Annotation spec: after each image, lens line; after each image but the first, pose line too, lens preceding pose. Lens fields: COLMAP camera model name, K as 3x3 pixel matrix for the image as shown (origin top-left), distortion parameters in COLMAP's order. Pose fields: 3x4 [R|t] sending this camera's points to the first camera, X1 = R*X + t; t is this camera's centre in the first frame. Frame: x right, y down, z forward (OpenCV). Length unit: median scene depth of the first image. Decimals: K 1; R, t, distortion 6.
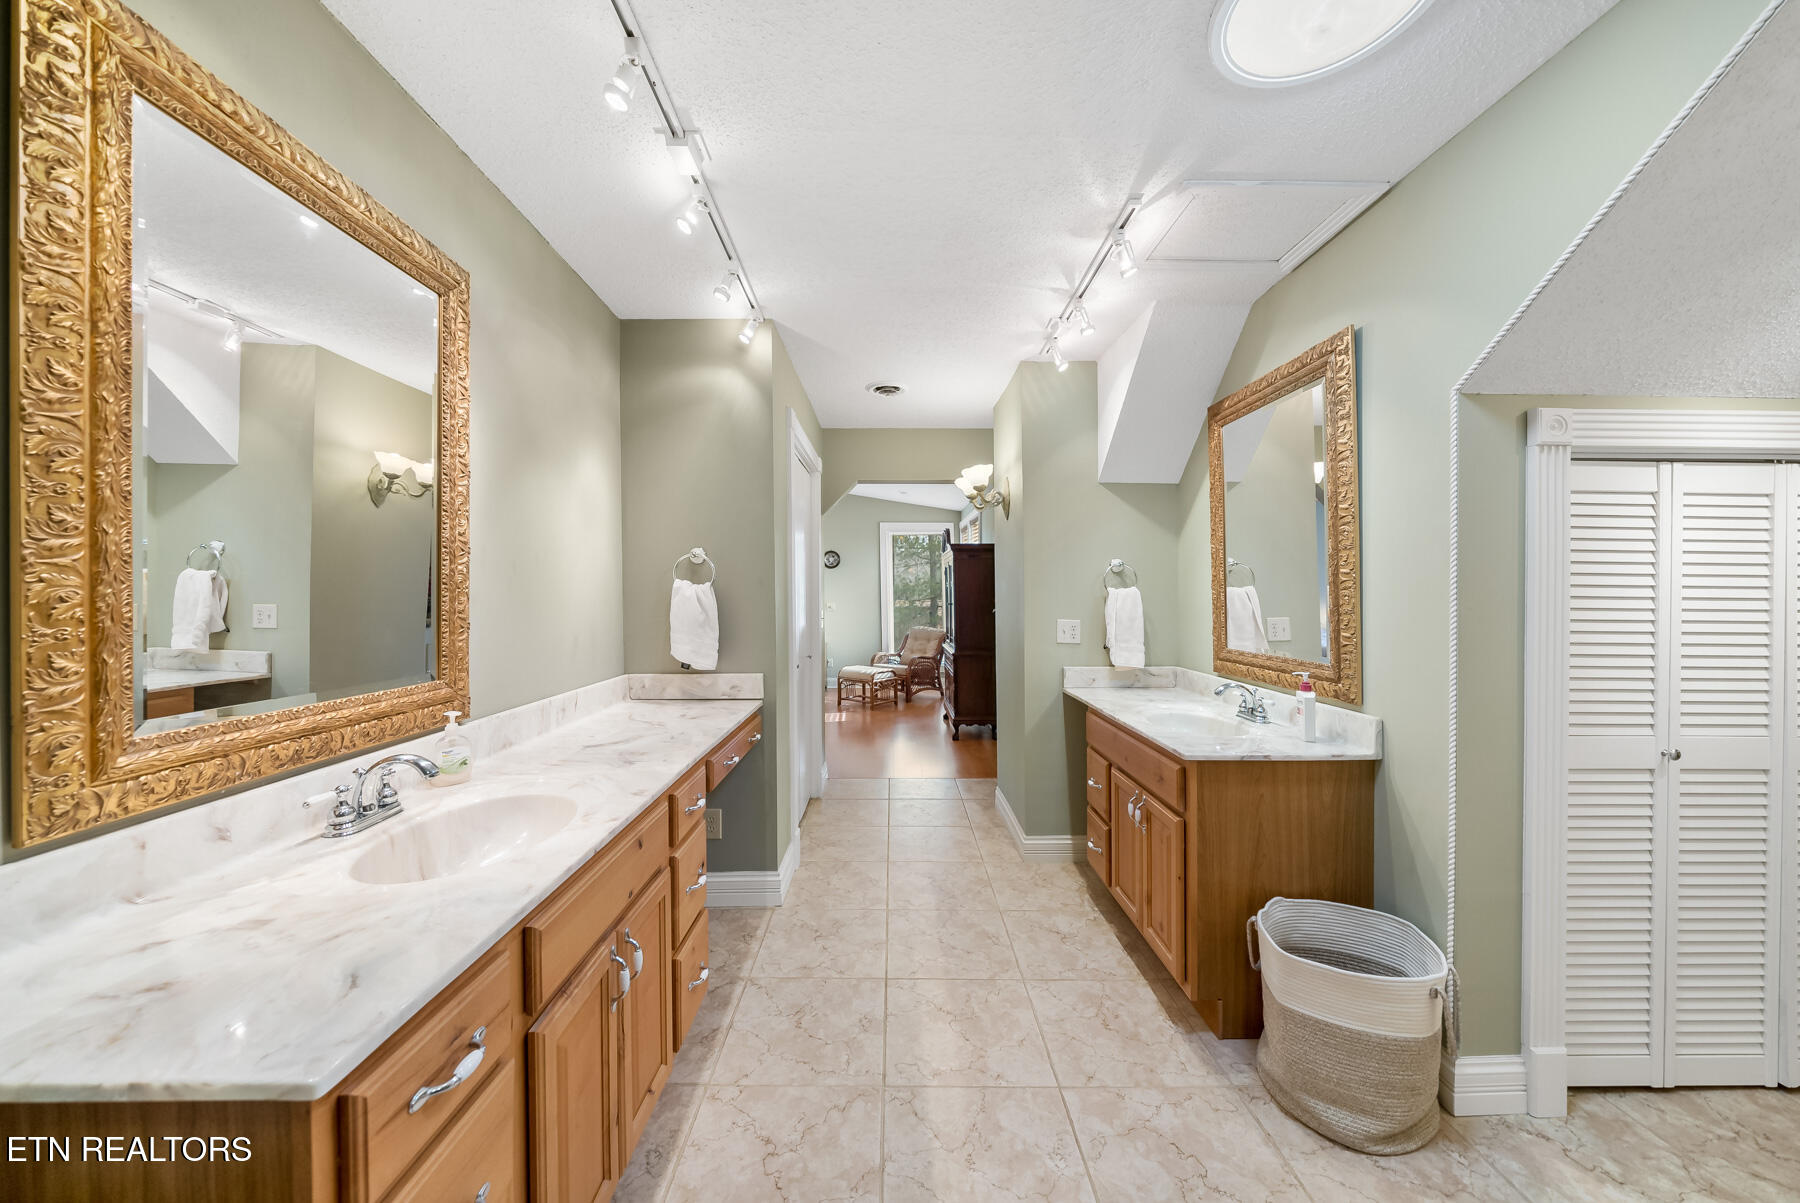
lens RADIAL K [[696.3, 0, 966.2], [0, 696.3, 608.6], [0, 0, 1]] dist [0.033466, 0.000063]
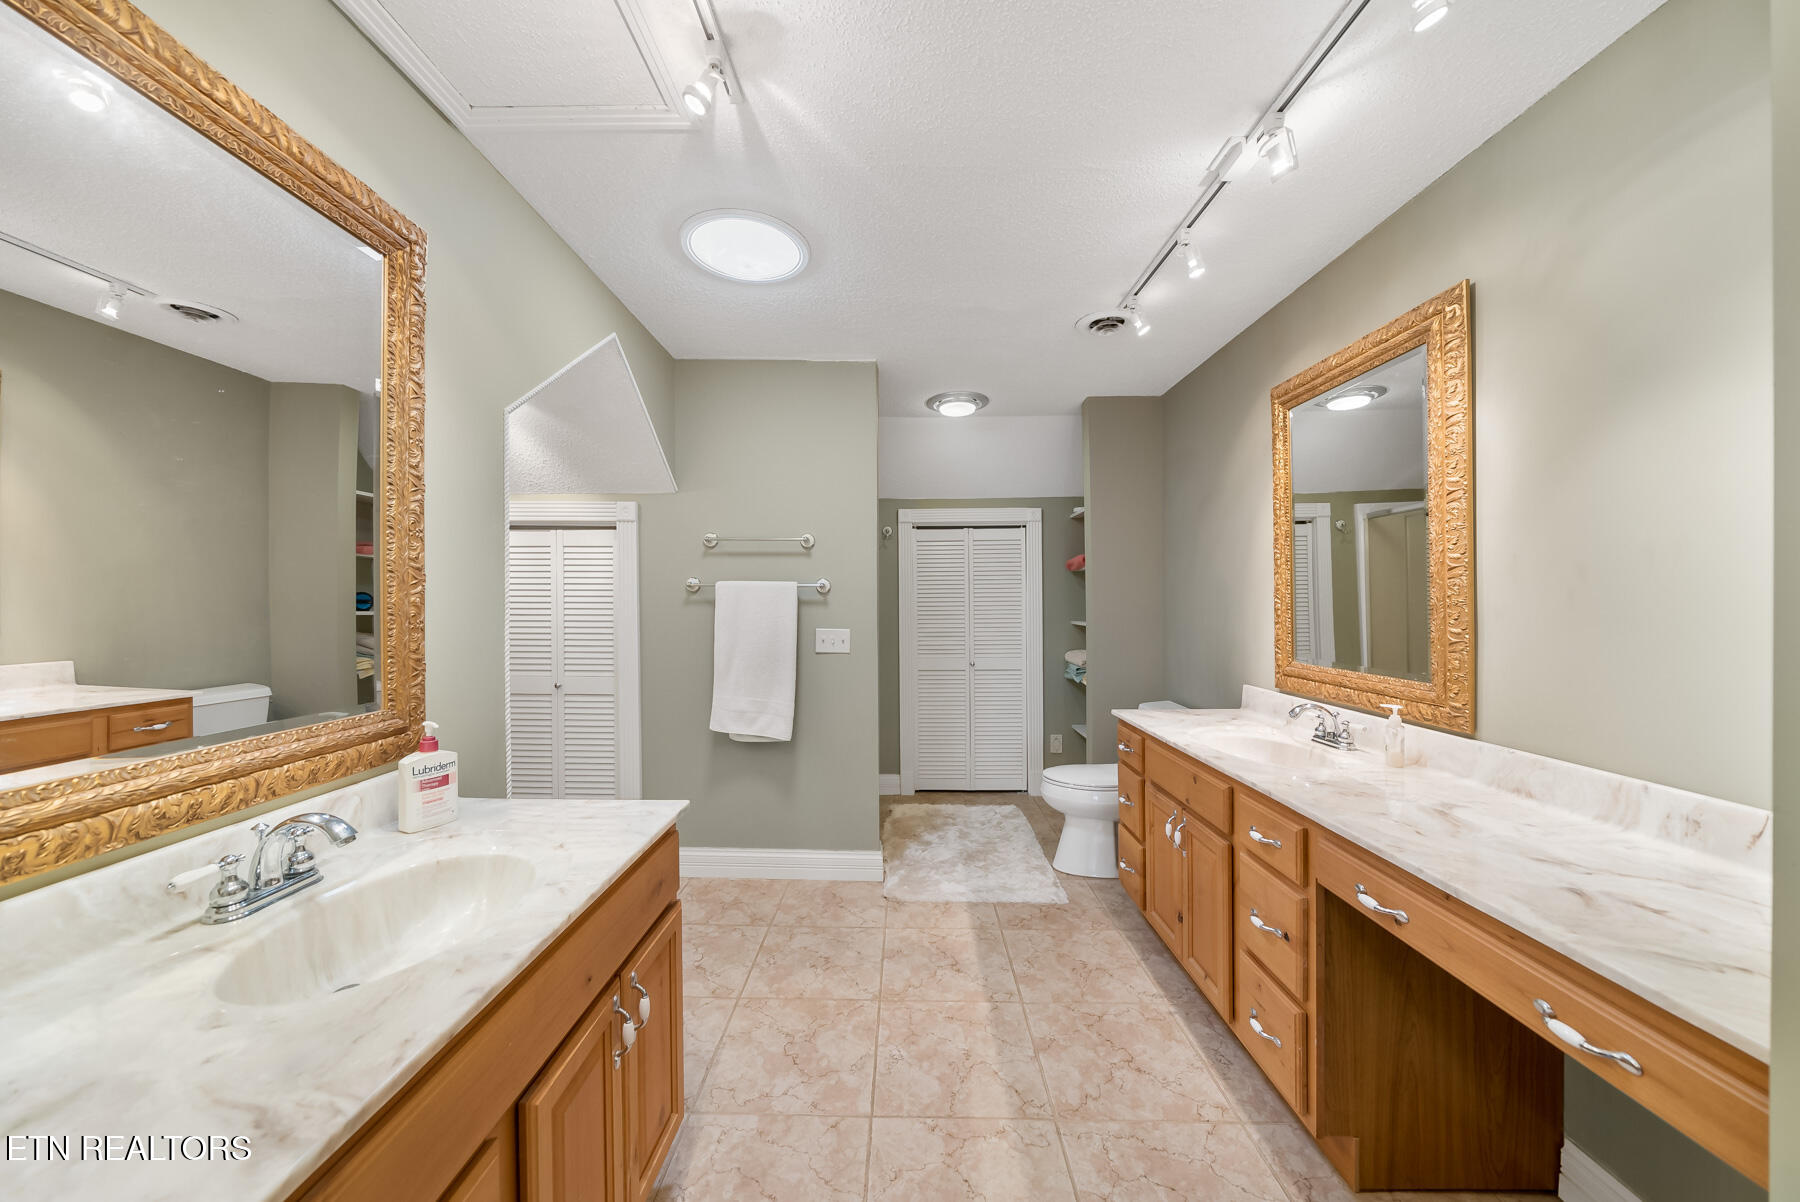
lens RADIAL K [[628.4, 0, 901.6], [0, 628.4, 611.1], [0, 0, 1]] dist [-0.007755, -0.000022]
pose [[0.992135, -0.007023, -0.124976, -0.039557], [0.006032, 0.999947, -0.008309, -0.008230], [0.125027, 0.007489, 0.992125, 0.311474]]
